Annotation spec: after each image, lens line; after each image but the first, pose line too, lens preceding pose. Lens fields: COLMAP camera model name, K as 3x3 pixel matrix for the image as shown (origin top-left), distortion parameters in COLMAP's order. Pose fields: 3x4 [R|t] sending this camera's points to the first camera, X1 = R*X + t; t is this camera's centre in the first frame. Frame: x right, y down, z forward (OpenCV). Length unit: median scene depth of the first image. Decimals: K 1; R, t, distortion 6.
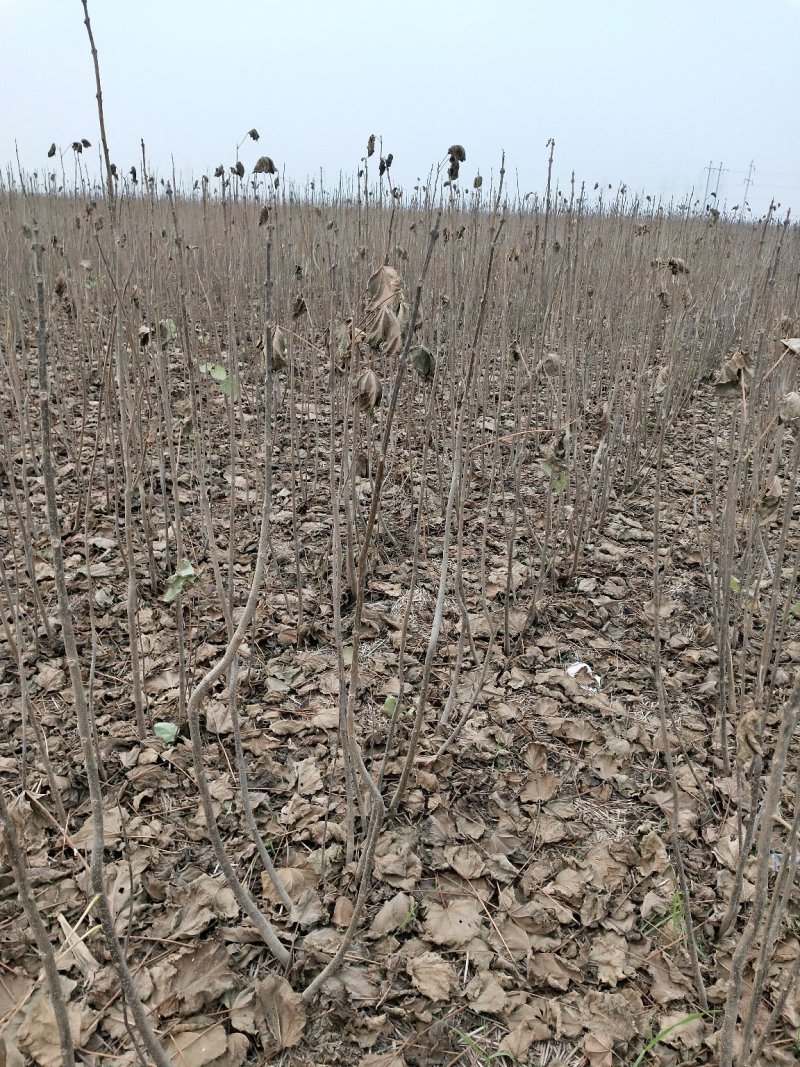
lens RADIAL K [[760.6, 0, 400.0], [0, 760.6, 533.5], [0, 0, 1]] dist [0.064749, -0.110284]
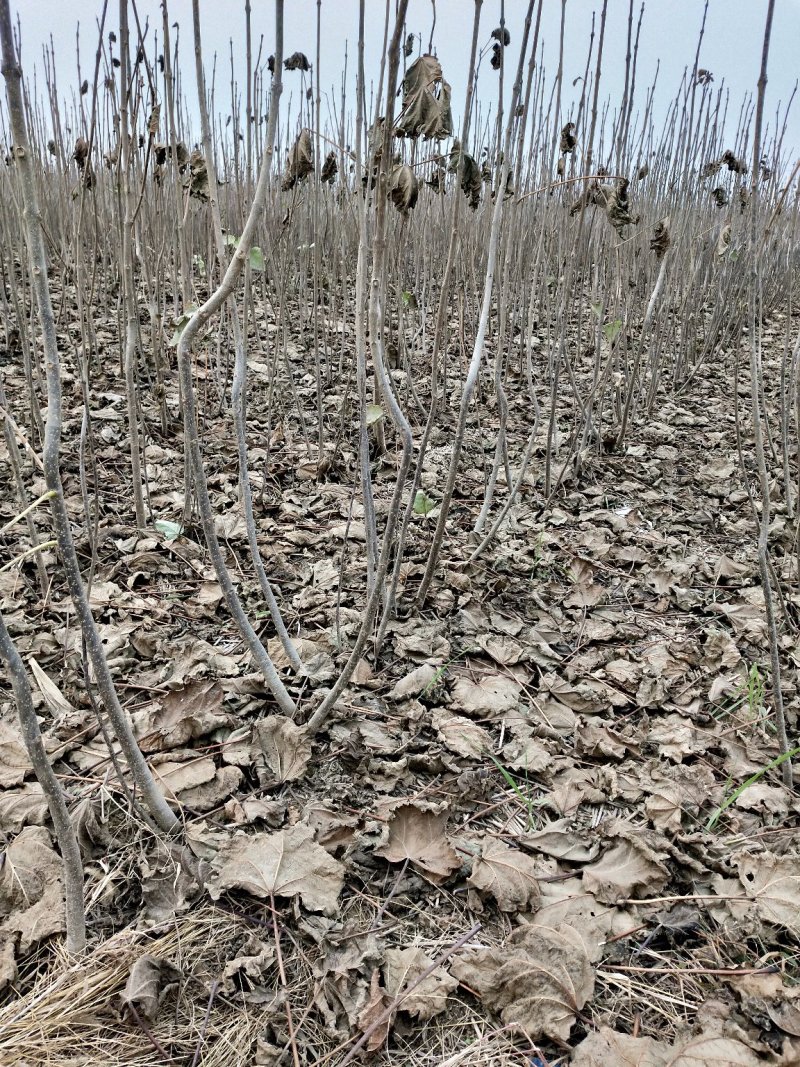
lens RADIAL K [[763.2, 0, 400.0], [0, 763.2, 533.5], [0, 0, 1]] dist [0.138310, -0.325608]
pose [[0.999034, 0.027006, -0.034663, -0.002302], [-0.026993, 0.999635, 0.000844, 0.284905], [0.034673, 0.000092, 0.999399, 0.116829]]
